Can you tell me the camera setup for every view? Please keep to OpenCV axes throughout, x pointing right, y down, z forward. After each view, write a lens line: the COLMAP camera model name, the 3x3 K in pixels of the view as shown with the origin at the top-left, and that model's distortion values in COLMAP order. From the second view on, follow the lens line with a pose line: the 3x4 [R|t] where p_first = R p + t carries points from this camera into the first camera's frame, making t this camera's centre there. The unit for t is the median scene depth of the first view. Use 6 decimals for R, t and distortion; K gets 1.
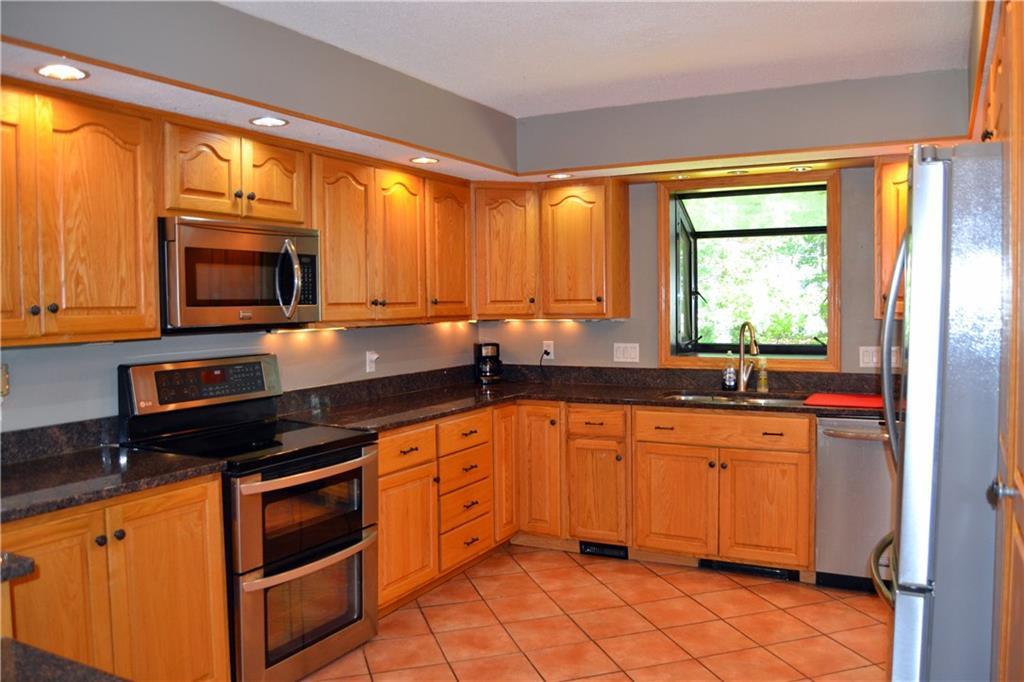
lens RADIAL K [[827.2, 0, 512.0], [0, 827.2, 341.0], [0, 0, 1]] dist [-0.085173, 0.000045]
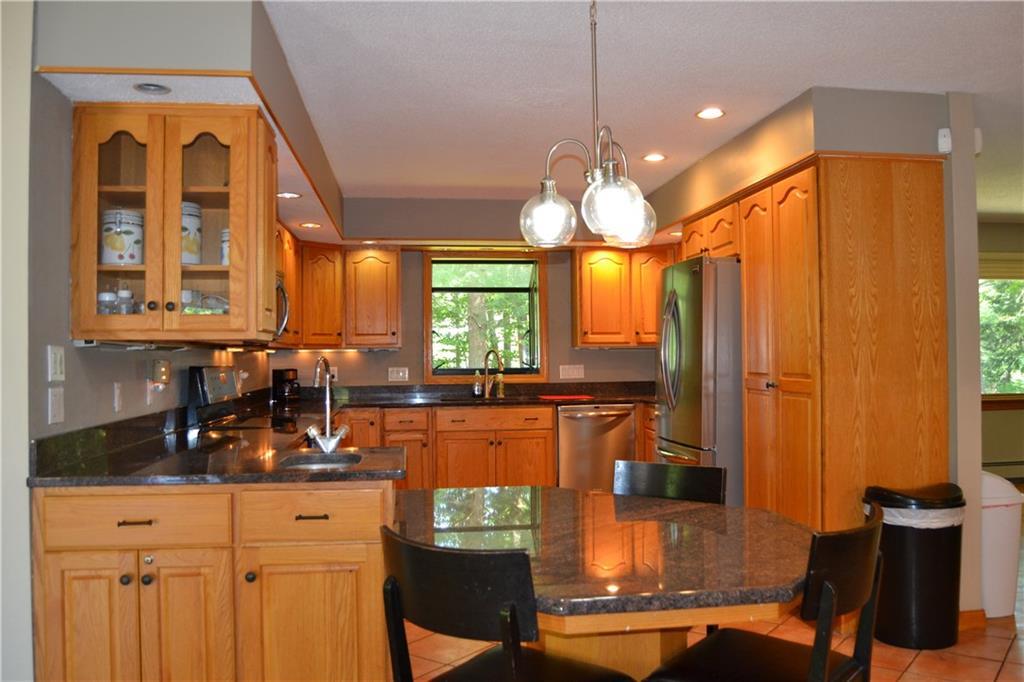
lens RADIAL K [[827.2, 0, 512.0], [0, 827.2, 341.0], [0, 0, 1]] dist [-0.085173, 0.000045]
pose [[0.826042, 0.014051, 0.563434, -0.512782], [0.026394, 0.997628, -0.063576, 0.055115], [-0.562991, 0.067388, 0.823711, -0.241312]]
